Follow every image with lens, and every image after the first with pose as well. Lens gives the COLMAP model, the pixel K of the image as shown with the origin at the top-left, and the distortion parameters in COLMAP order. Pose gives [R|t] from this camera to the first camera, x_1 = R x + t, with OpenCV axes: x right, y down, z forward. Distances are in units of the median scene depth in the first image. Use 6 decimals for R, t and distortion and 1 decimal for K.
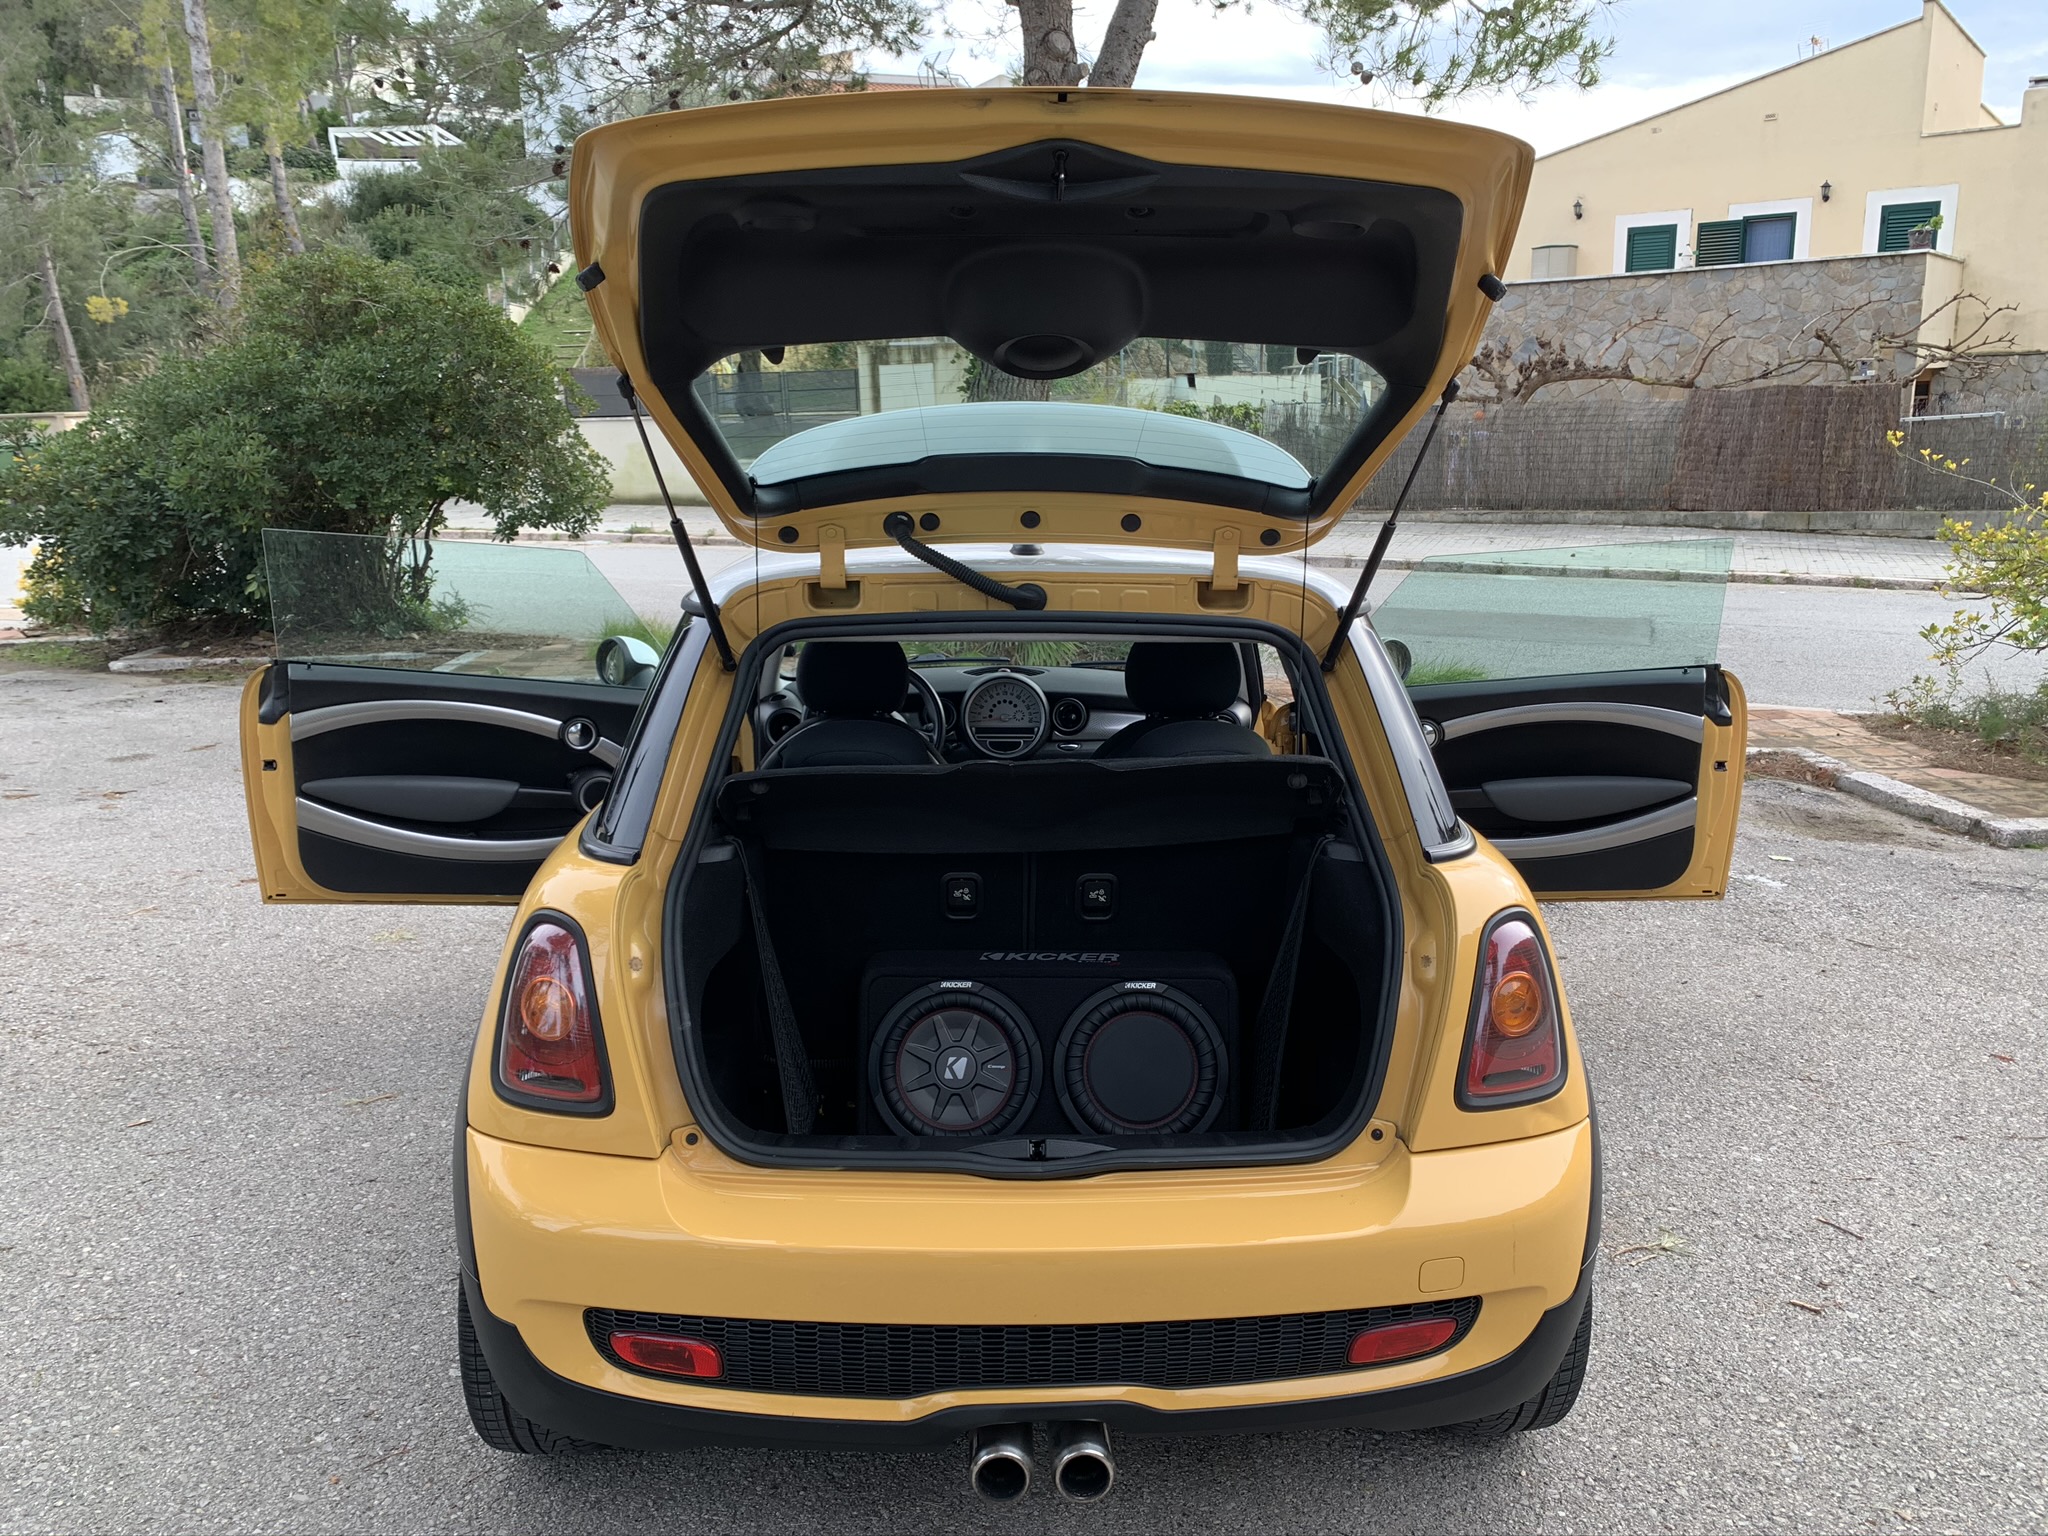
lens RADIAL K [[1577.0, 0, 1016.4], [0, 1577.0, 751.7], [0, 0, 1]] dist [0.018370, -0.020191]
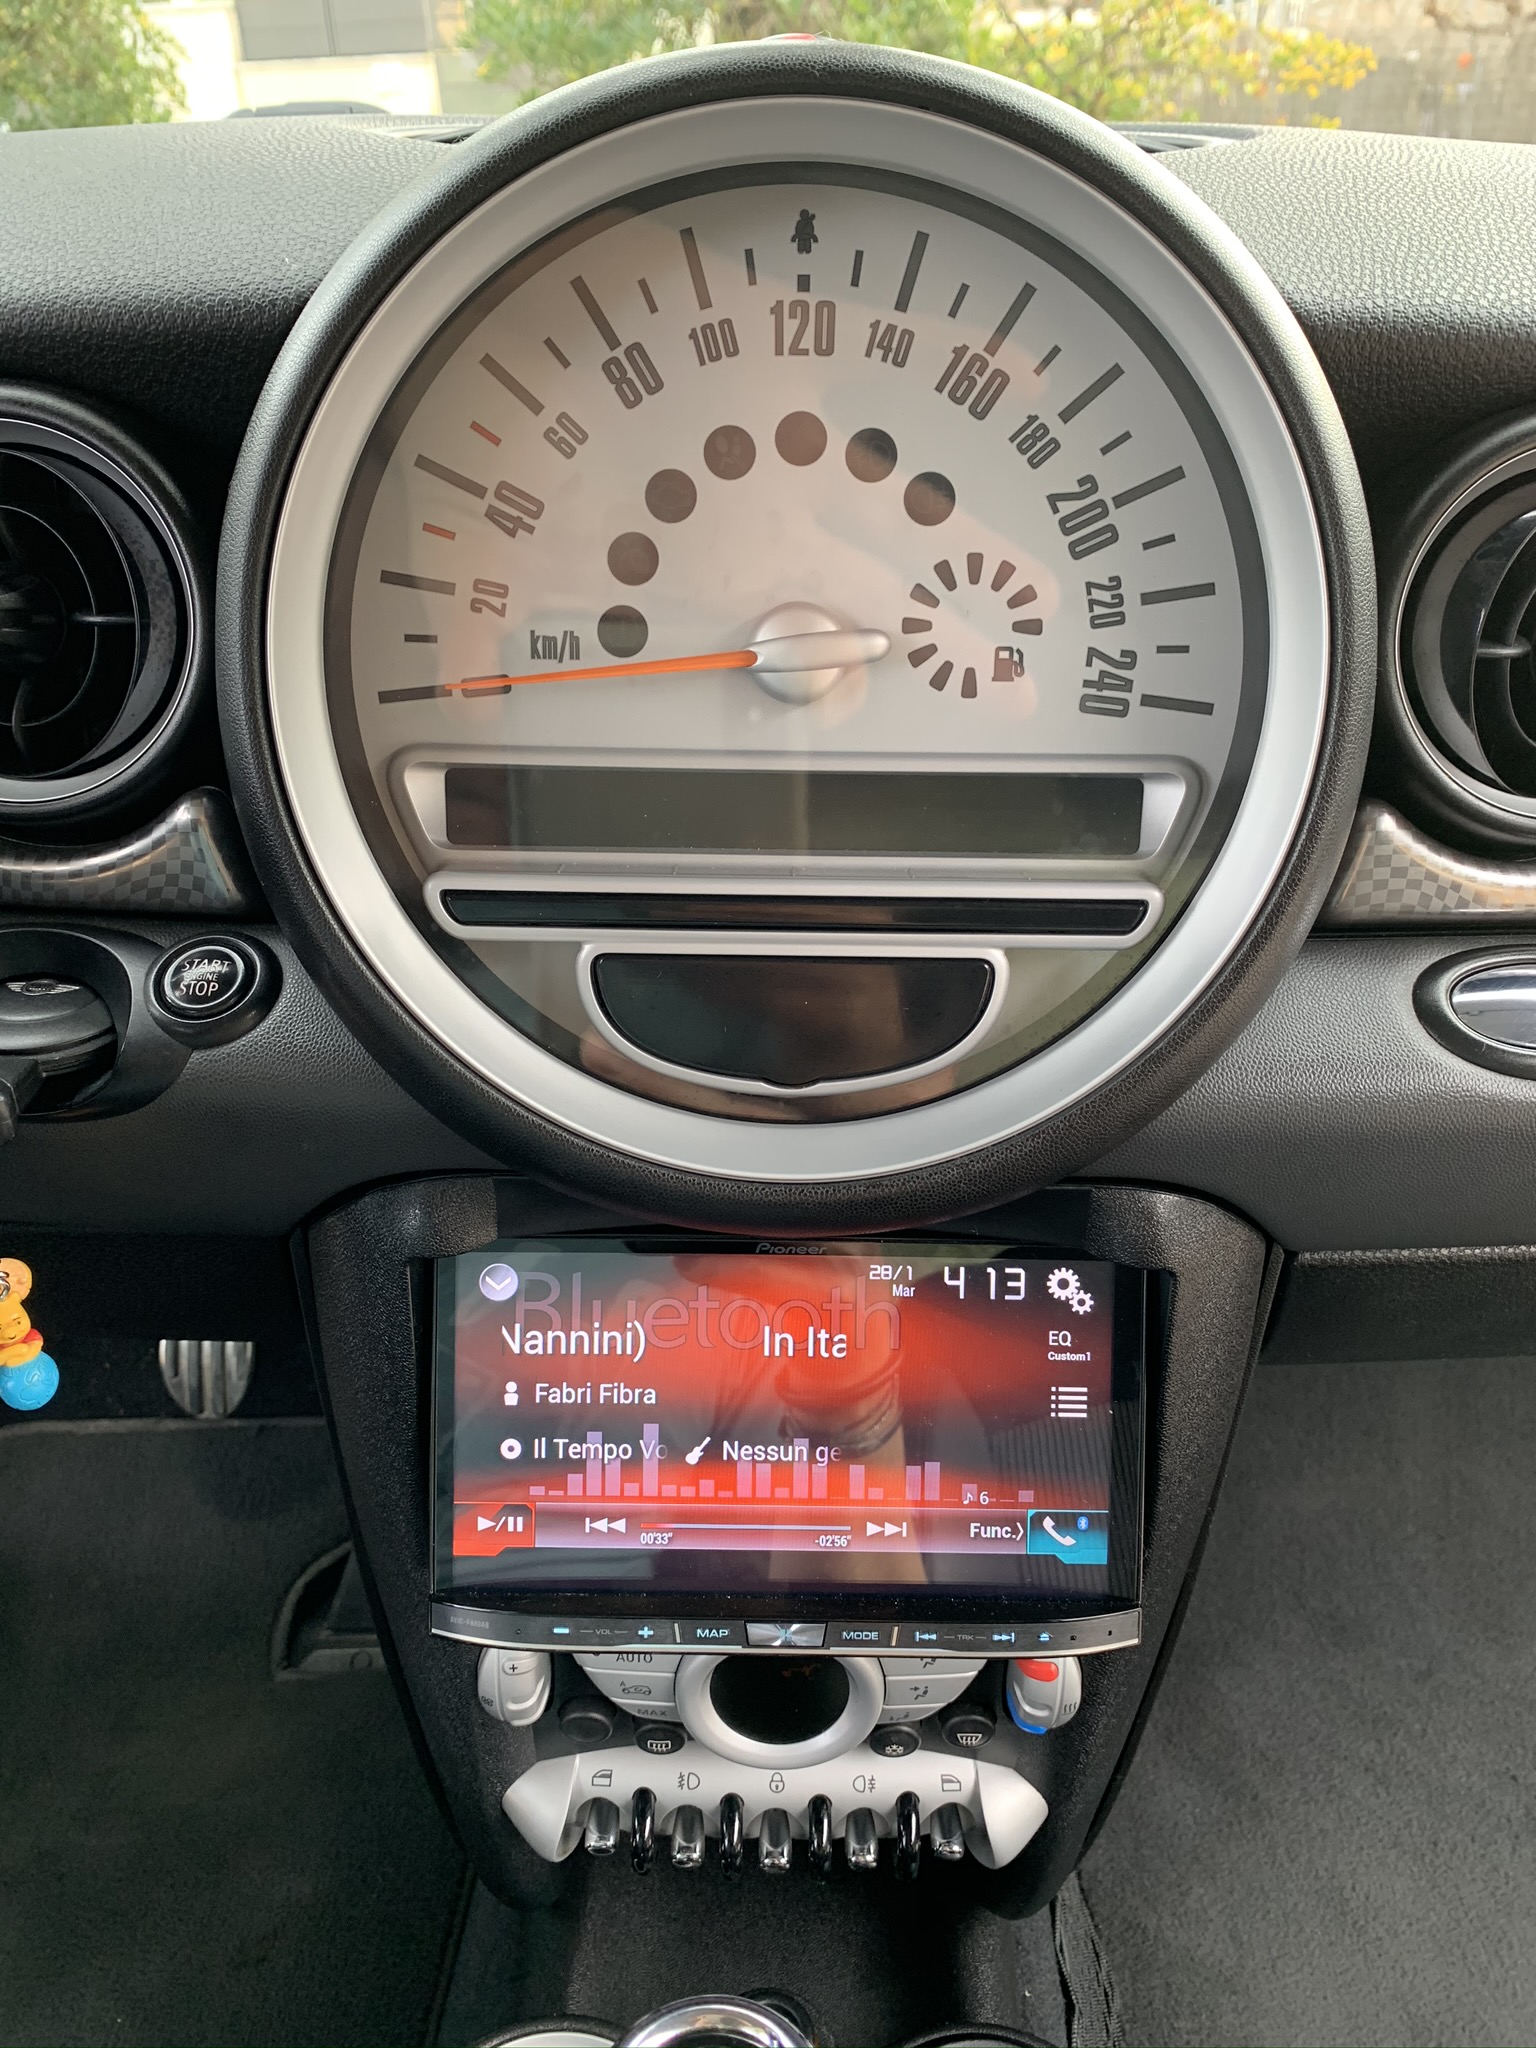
lens RADIAL K [[1577.0, 0, 762.4], [0, 1577.0, 1025.5], [0, 0, 1]] dist [0.018370, -0.020191]
pose [[0.999162, 0.022013, -0.034515, -0.002806], [-0.010533, 0.952971, 0.302877, -0.012820], [0.039559, -0.302260, 0.952404, 0.405879]]
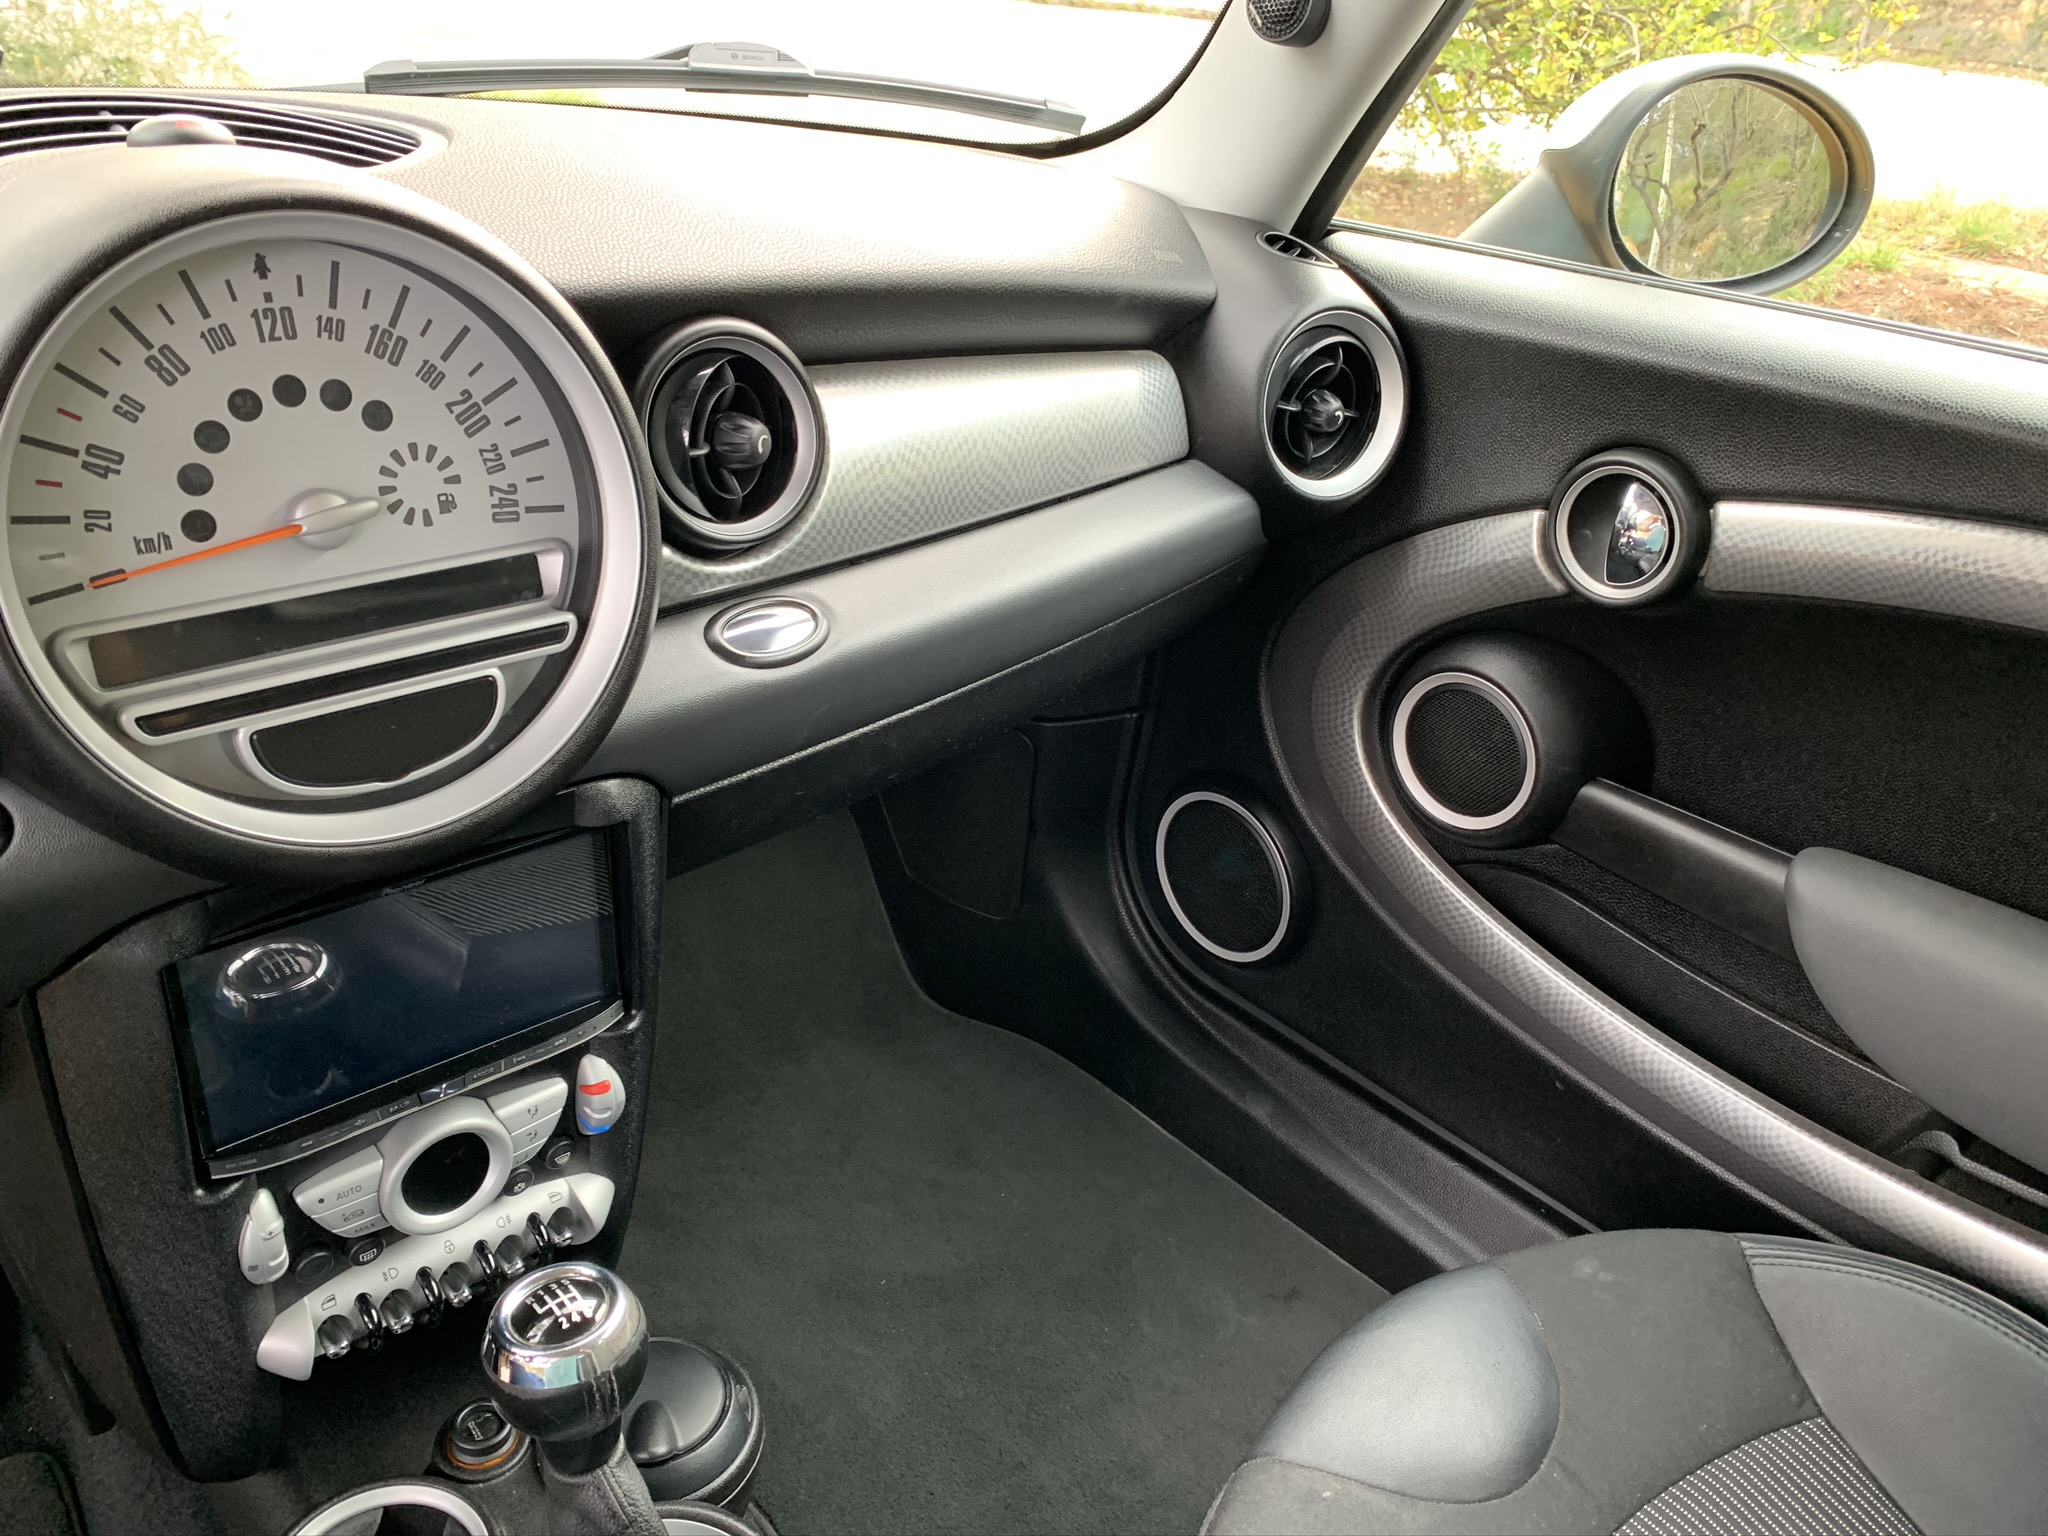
lens RADIAL K [[1577.0, 0, 1014.3], [0, 1577.0, 739.4], [0, 0, 1]] dist [0.018370, -0.020191]
pose [[0.767715, -0.246924, 0.591305, -0.020540], [0.034869, 0.937504, 0.346222, -0.021840], [-0.639842, -0.245181, 0.728347, 0.381793]]
